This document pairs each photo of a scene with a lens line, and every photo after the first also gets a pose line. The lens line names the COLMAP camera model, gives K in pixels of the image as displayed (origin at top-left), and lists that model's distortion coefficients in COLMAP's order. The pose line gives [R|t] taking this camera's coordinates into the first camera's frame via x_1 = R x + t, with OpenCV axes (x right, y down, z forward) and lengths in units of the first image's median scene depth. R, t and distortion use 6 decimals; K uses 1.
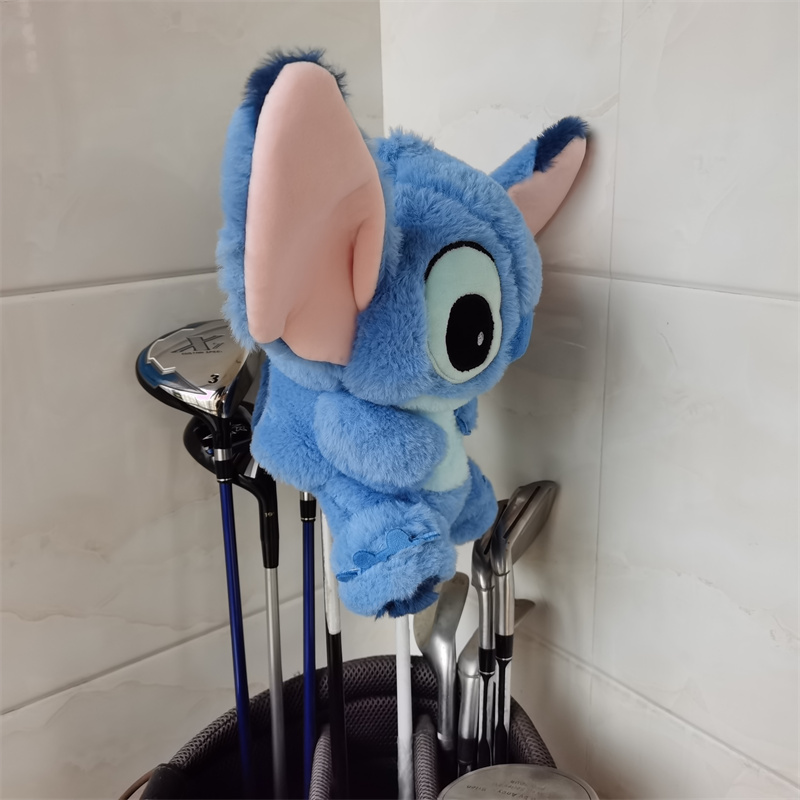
lens RADIAL K [[854.6, 0, 405.6], [0, 854.6, 397.1], [0, 0, 1]] dist [-0.004328, 0.000000]
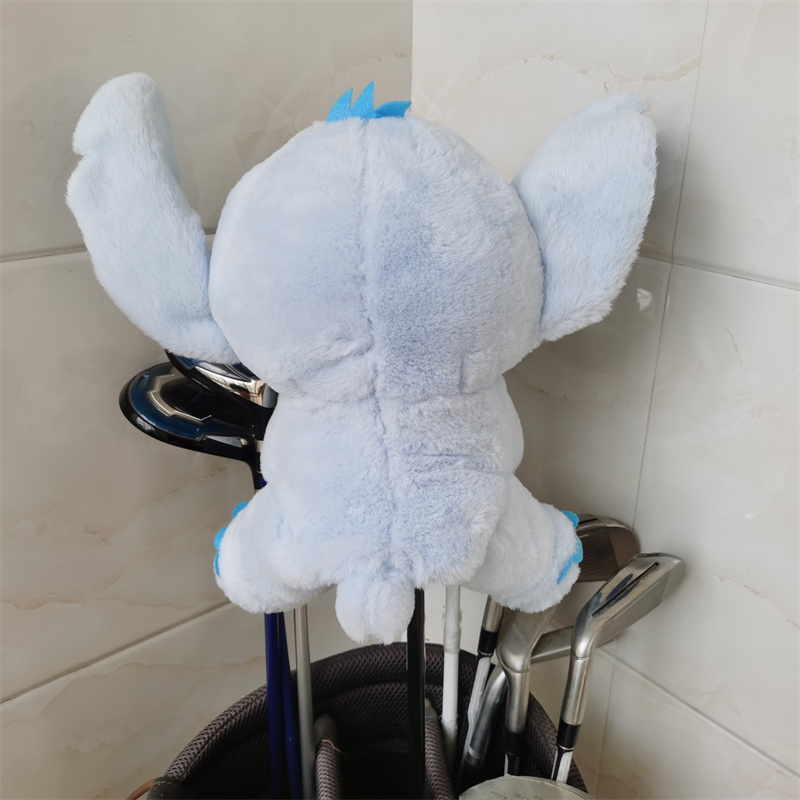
lens RADIAL K [[854.6, 0, 402.3], [0, 854.6, 401.3], [0, 0, 1]] dist [-0.004328, 0.000000]
pose [[0.998782, 0.023980, 0.043125, -0.077559], [-0.028715, 0.993208, 0.112751, -0.081930], [-0.040128, -0.113852, 0.992687, 0.085750]]
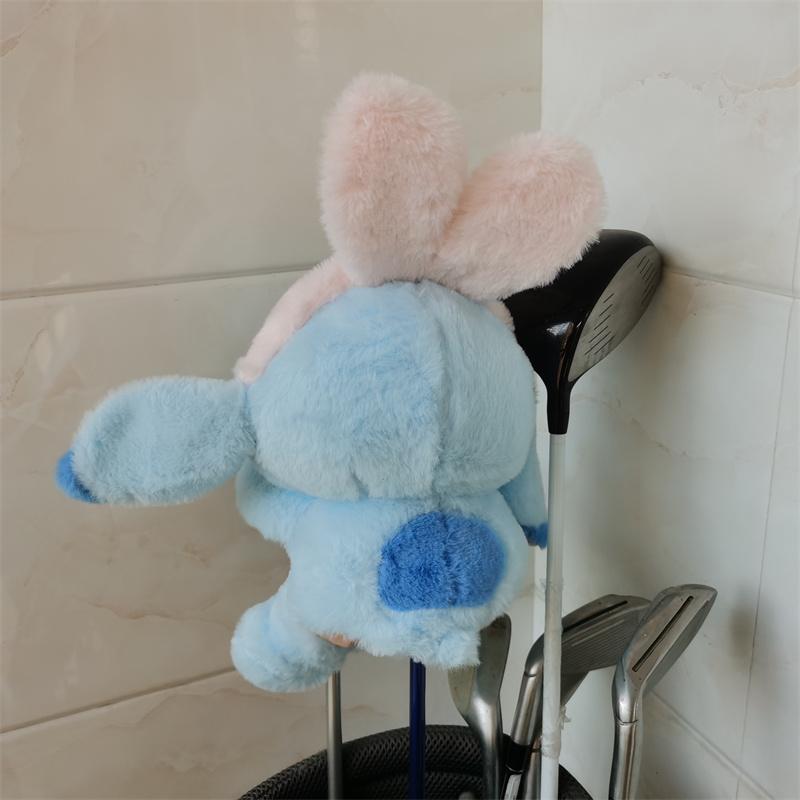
lens RADIAL K [[854.6, 0, 391.6], [0, 854.6, 392.6], [0, 0, 1]] dist [-0.004328, 0.000000]
pose [[0.959254, 0.073884, -0.272714, 0.102668], [-0.065032, 0.997025, 0.041371, -0.058463], [0.274959, -0.021950, 0.961205, 0.148548]]
